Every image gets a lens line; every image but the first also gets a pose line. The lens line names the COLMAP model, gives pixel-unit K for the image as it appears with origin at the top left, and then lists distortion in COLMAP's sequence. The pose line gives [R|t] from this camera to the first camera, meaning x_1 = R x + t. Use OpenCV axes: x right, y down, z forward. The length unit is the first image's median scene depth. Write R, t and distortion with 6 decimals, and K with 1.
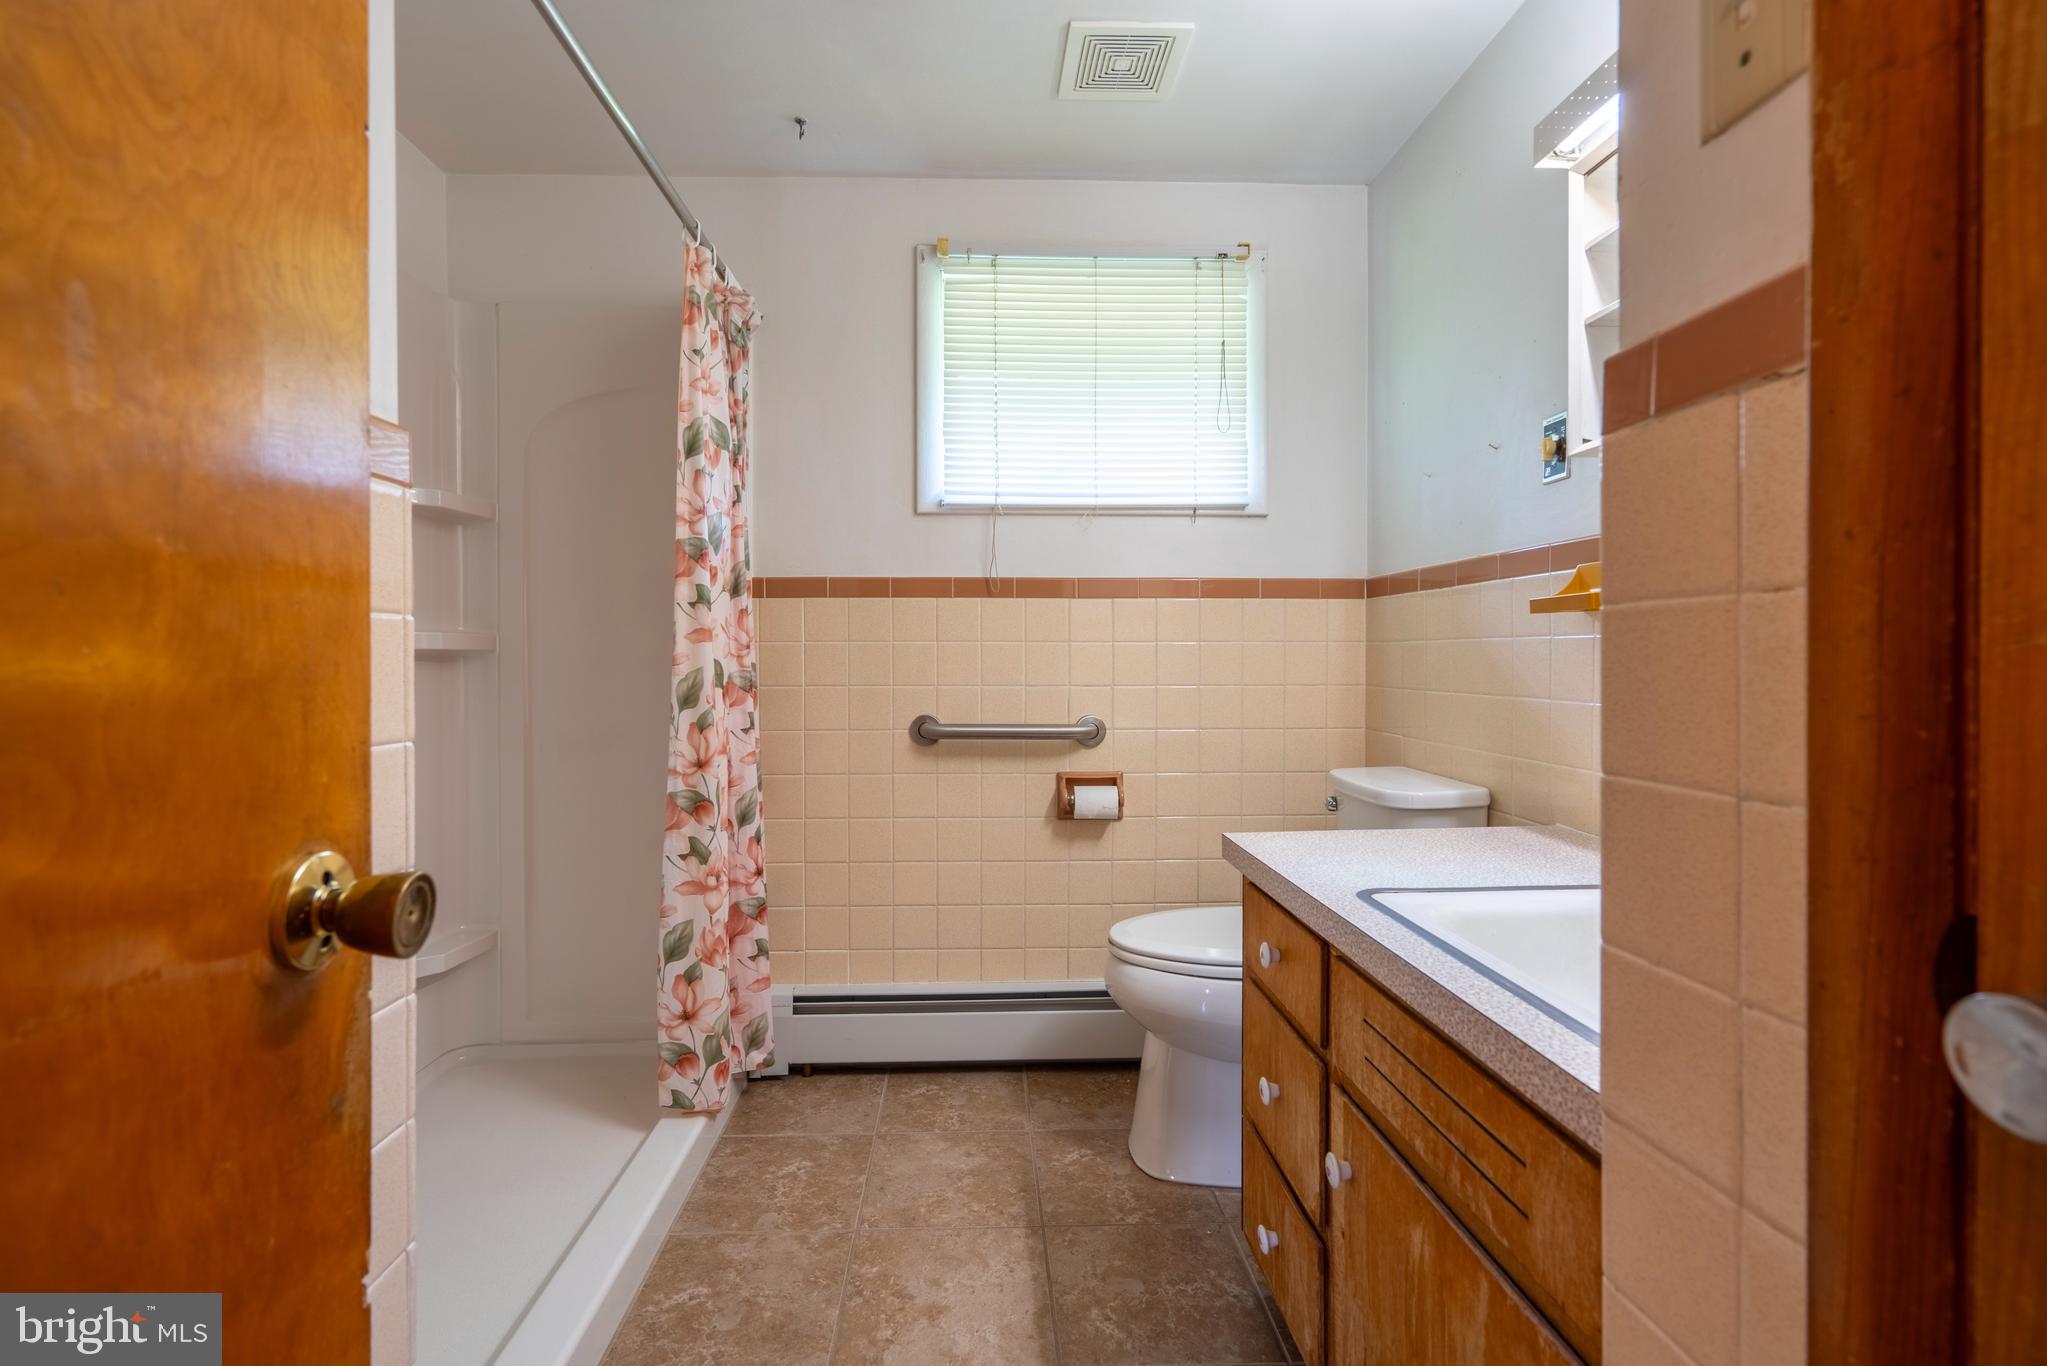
lens RADIAL K [[918.2, 0, 1015.3], [0, 918.2, 673.5], [0, 0, 1]] dist [-0.008564, 0.003455]
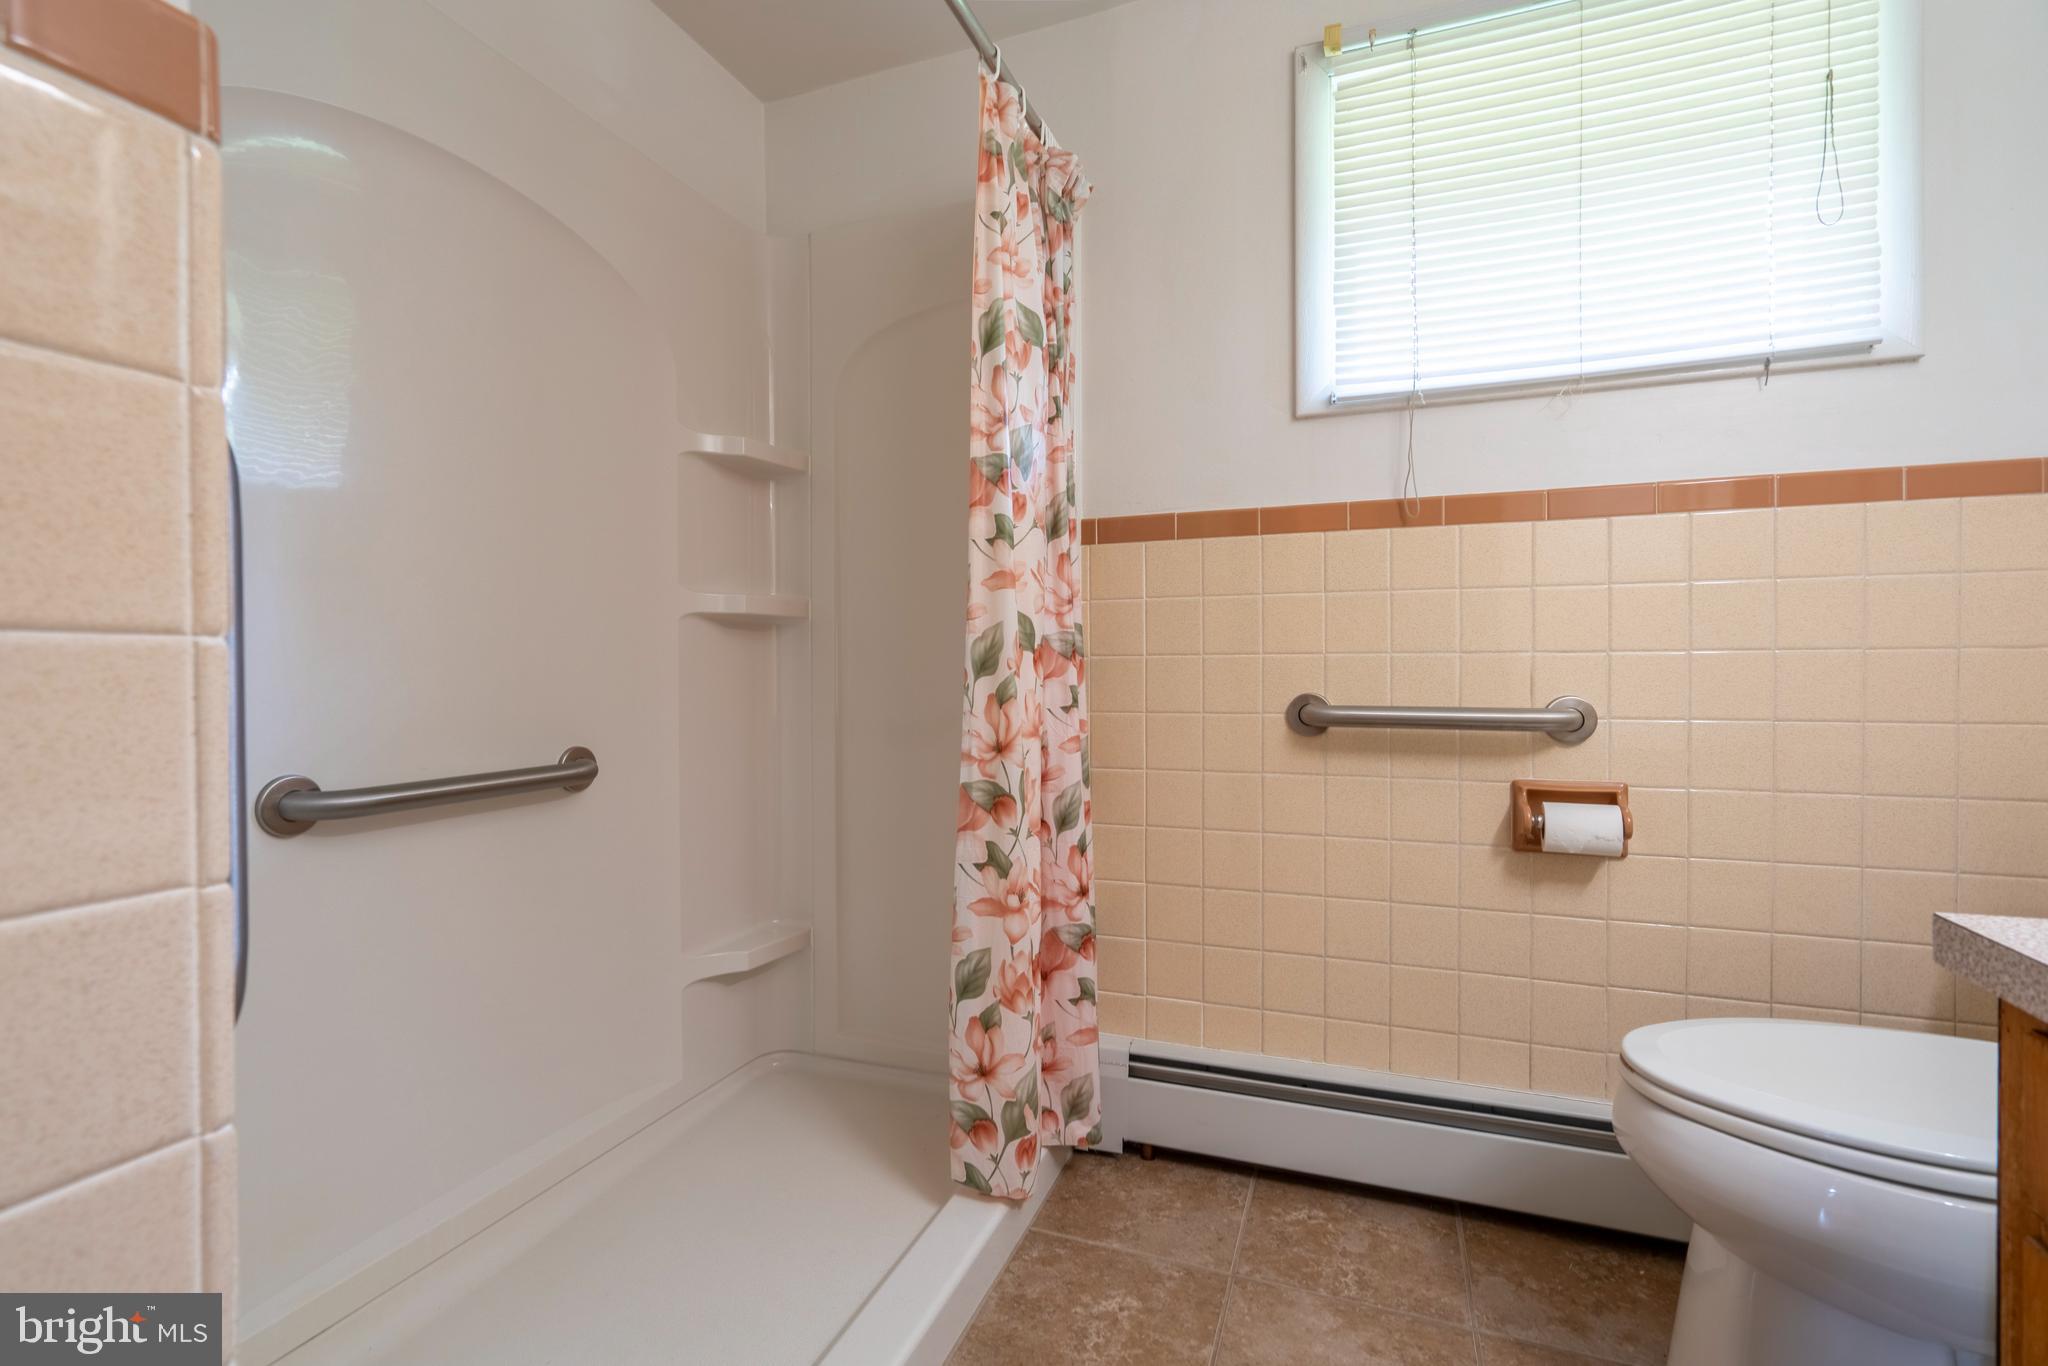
lens RADIAL K [[918.7, 0, 1006.8], [0, 918.7, 686.4], [0, 0, 1]] dist [-0.008564, 0.003455]
pose [[0.911117, 0.001107, -0.412147, -0.017791], [0.002310, 0.999967, 0.007793, 0.036683], [0.412142, -0.008052, 0.911084, 0.266332]]
